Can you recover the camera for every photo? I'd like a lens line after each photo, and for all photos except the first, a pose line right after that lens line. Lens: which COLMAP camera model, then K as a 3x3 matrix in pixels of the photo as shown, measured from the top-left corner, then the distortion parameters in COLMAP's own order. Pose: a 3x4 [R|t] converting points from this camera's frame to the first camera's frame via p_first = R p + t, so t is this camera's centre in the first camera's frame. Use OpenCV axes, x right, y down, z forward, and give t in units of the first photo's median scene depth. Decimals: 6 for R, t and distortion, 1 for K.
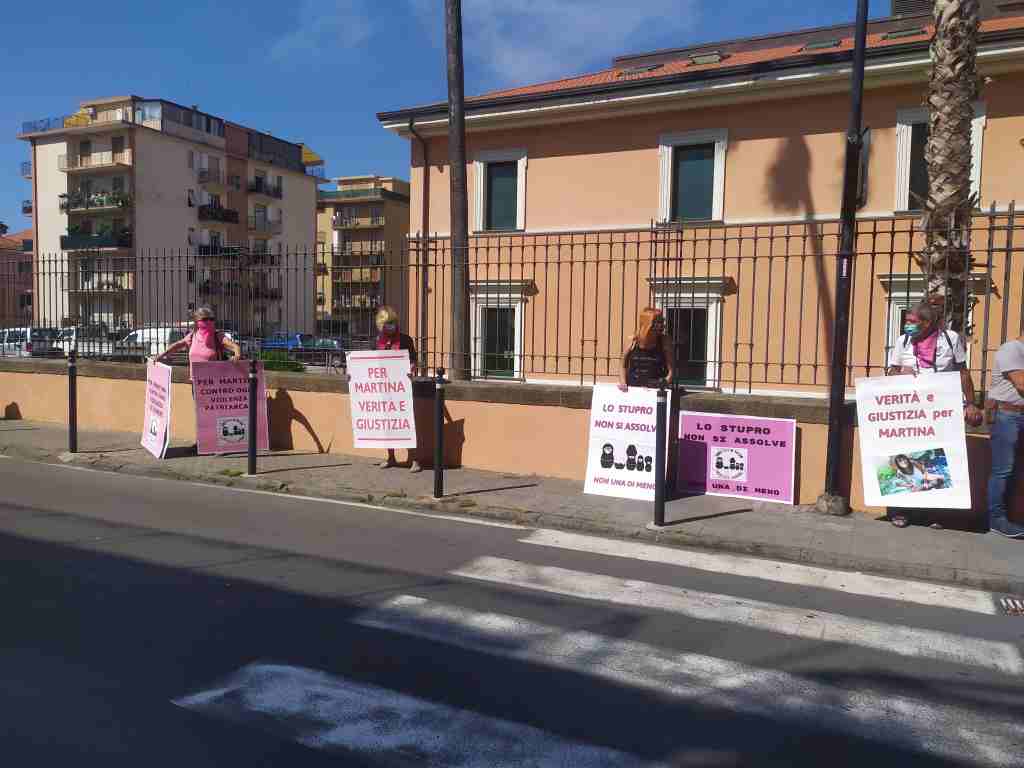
lens RADIAL K [[760.0, 0, 516.6], [0, 760.0, 377.3], [0, 0, 1]] dist [0.047279, -0.042330]
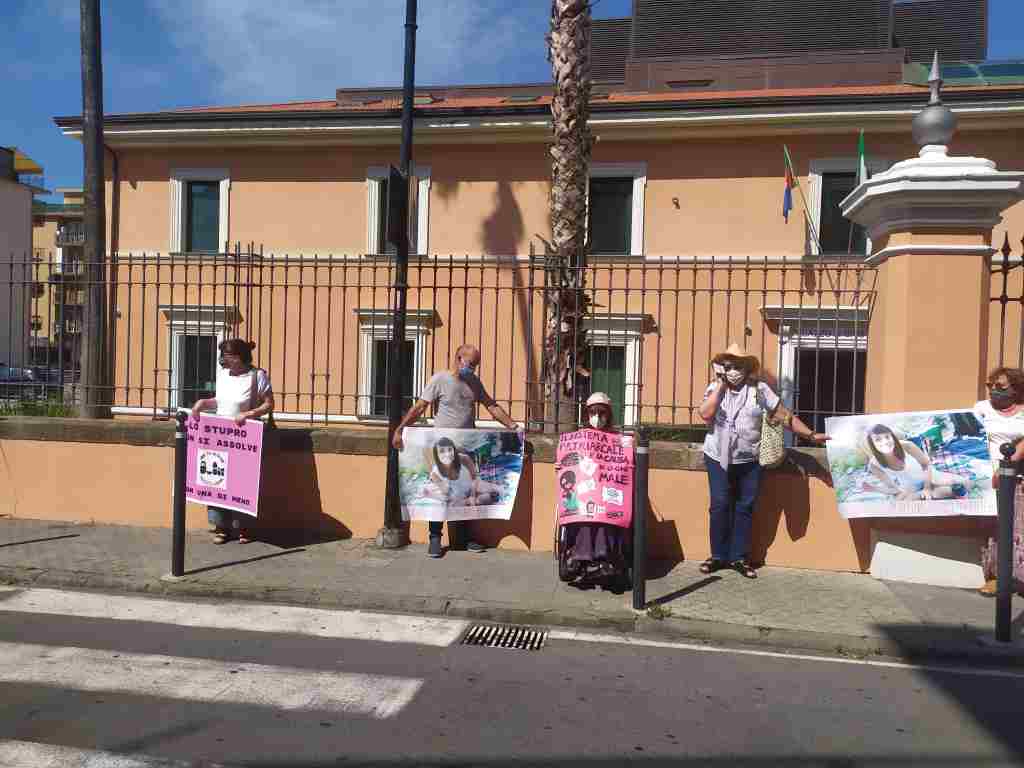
lens RADIAL K [[760.0, 0, 489.4], [0, 760.0, 375.6], [0, 0, 1]] dist [0.047279, -0.042330]
pose [[0.959400, 0.003271, 0.282029, 0.258822], [0.008782, 0.999102, -0.041460, -0.001344], [-0.281912, 0.042253, 0.958510, 0.010739]]
